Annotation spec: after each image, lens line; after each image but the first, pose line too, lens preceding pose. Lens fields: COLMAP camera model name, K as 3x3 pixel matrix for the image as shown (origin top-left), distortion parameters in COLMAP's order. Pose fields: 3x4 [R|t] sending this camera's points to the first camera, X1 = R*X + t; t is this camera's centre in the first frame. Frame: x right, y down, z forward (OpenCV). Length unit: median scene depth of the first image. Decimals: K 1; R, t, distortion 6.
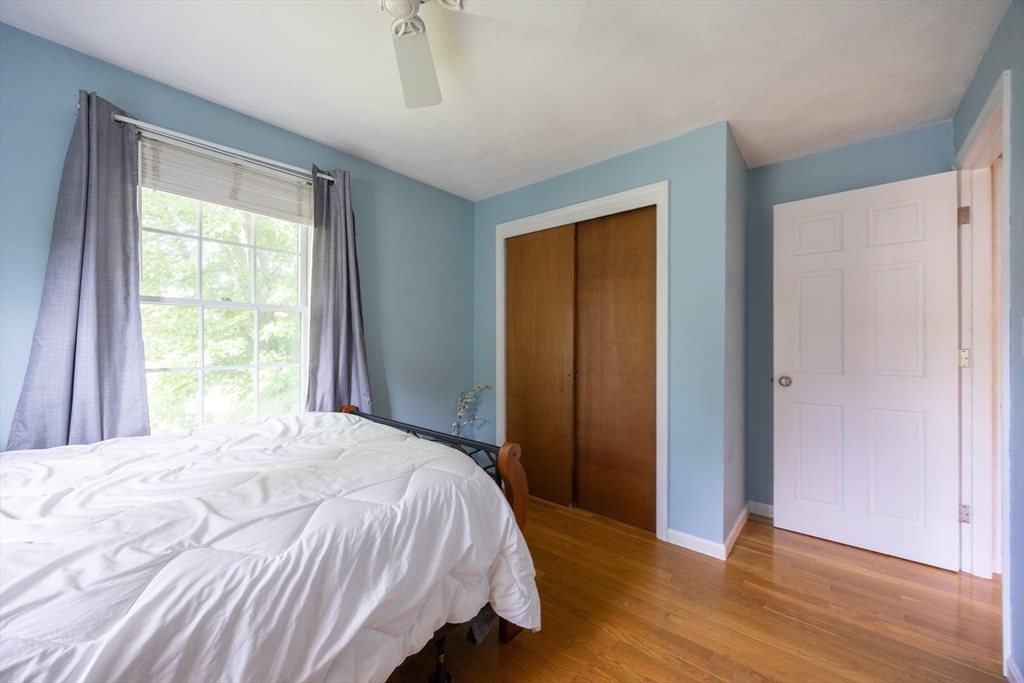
lens RADIAL K [[398.6, 0, 512.3], [0, 398.6, 340.8], [0, 0, 1]] dist [-0.000596, -0.000648]
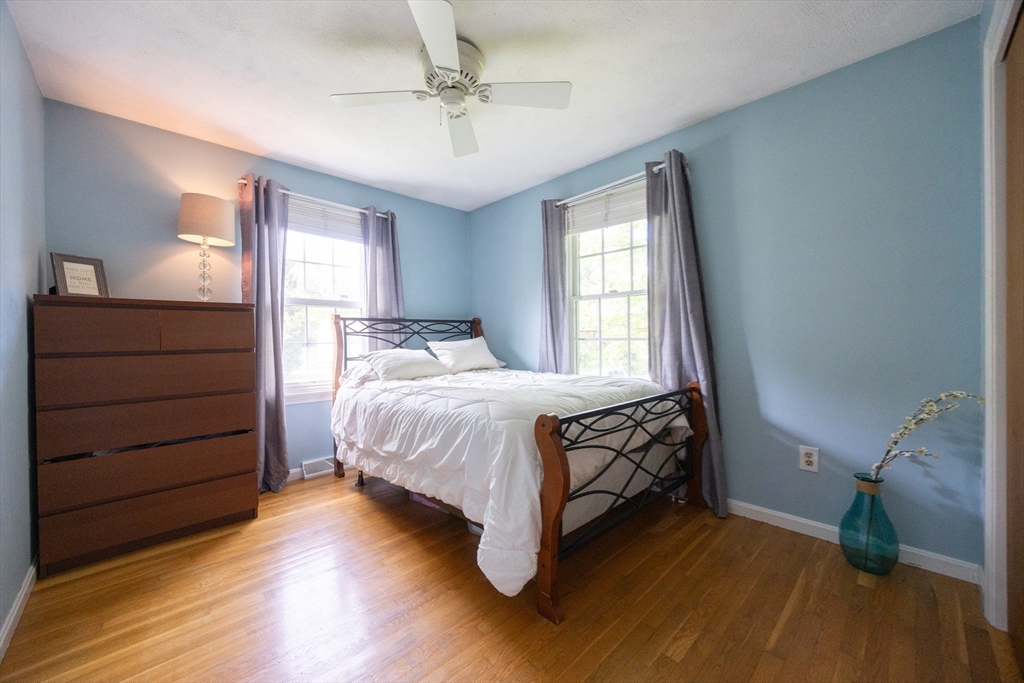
lens RADIAL K [[398.6, 0, 506.3], [0, 398.6, 340.9], [0, 0, 1]] dist [-0.000596, -0.000648]
pose [[-0.115963, 0.009217, -0.993211, 0.870167], [0.013235, 0.999883, 0.007734, 0.065774], [0.993165, -0.012249, -0.116072, 0.918510]]
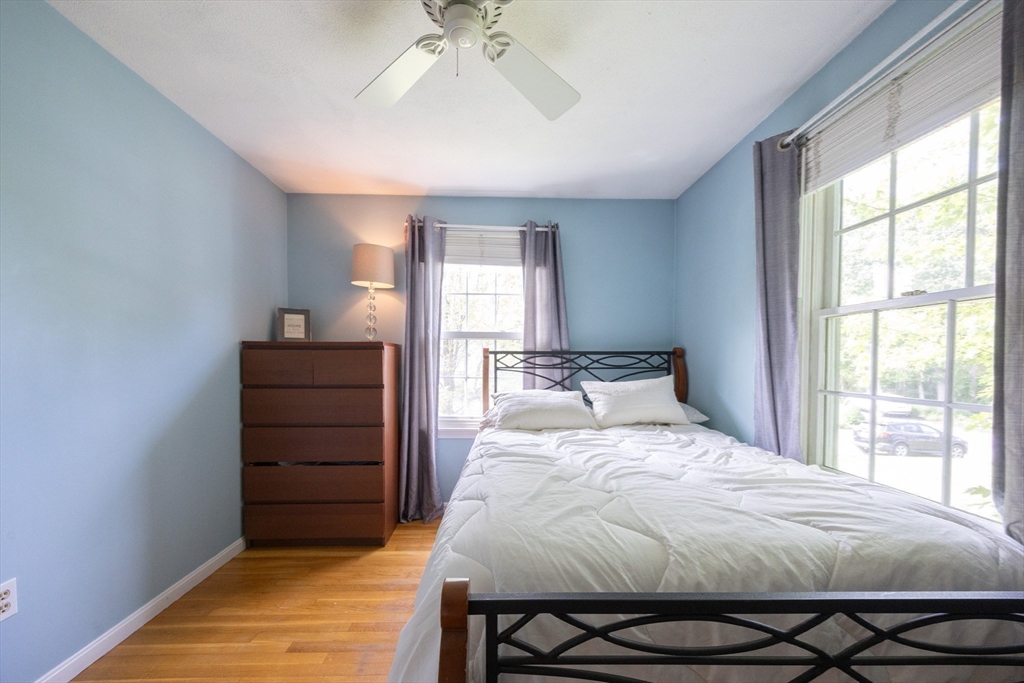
lens RADIAL K [[398.6, 0, 501.8], [0, 398.6, 370.8], [0, 0, 1]] dist [-0.000596, -0.000648]
pose [[-0.757149, 0.015302, -0.653063, 0.231212], [-0.001787, 0.999673, 0.025495, 0.005214], [0.653240, 0.020471, -0.756874, 1.238901]]
